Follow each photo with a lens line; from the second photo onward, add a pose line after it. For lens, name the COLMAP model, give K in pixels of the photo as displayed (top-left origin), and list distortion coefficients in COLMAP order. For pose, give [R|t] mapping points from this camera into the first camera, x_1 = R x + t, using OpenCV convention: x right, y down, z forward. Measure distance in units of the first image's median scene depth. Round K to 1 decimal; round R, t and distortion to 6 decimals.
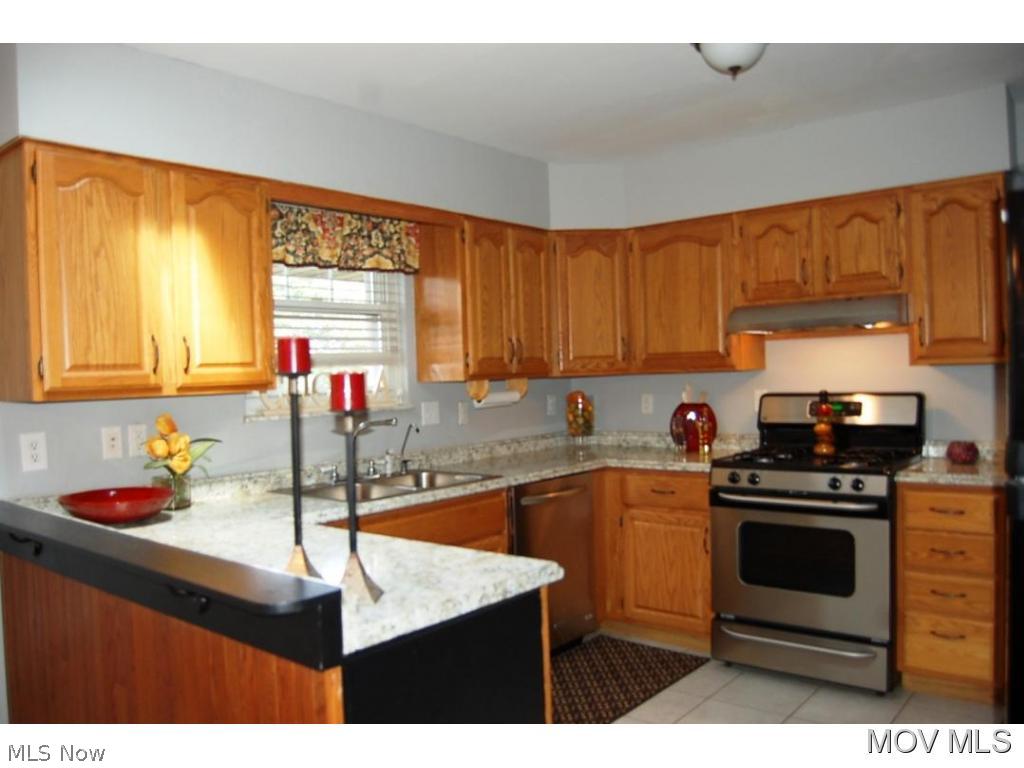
lens RADIAL K [[828.9, 0, 504.6], [0, 828.9, 384.2], [0, 0, 1]] dist [-0.068614, 0.002608]
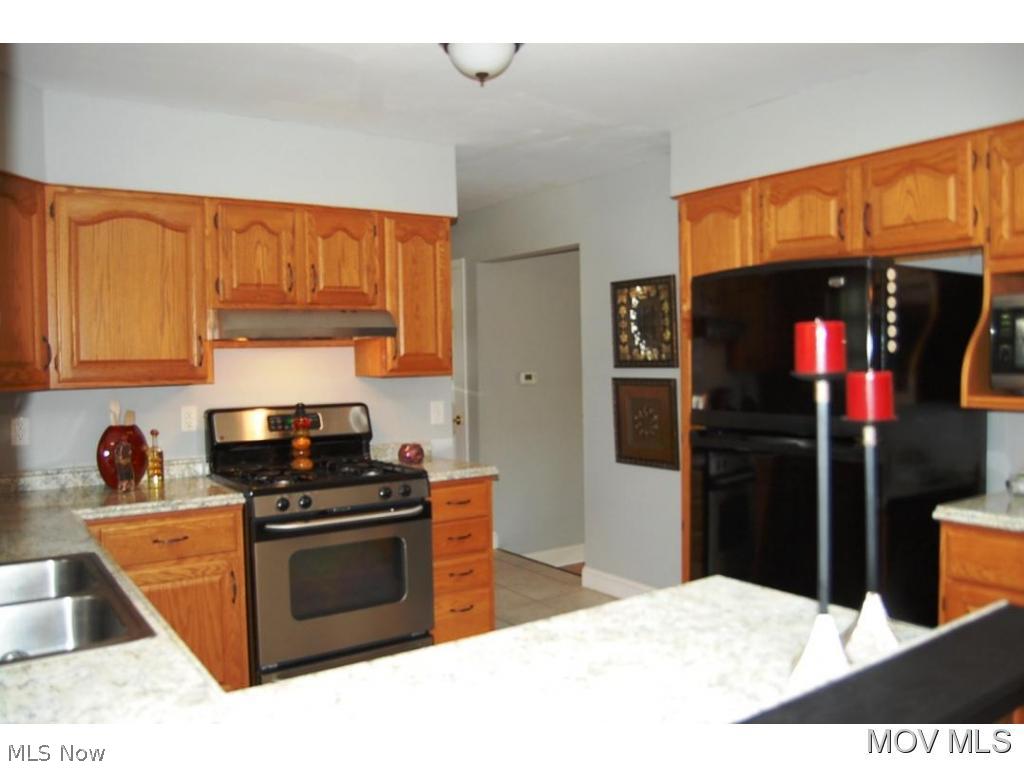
lens RADIAL K [[828.9, 0, 504.6], [0, 828.9, 384.2], [0, 0, 1]] dist [-0.068614, 0.002608]
pose [[0.272914, -0.003569, 0.962032, -0.476523], [0.024367, 0.999698, -0.003204, -0.005603], [-0.961730, 0.024317, 0.272918, 0.505503]]
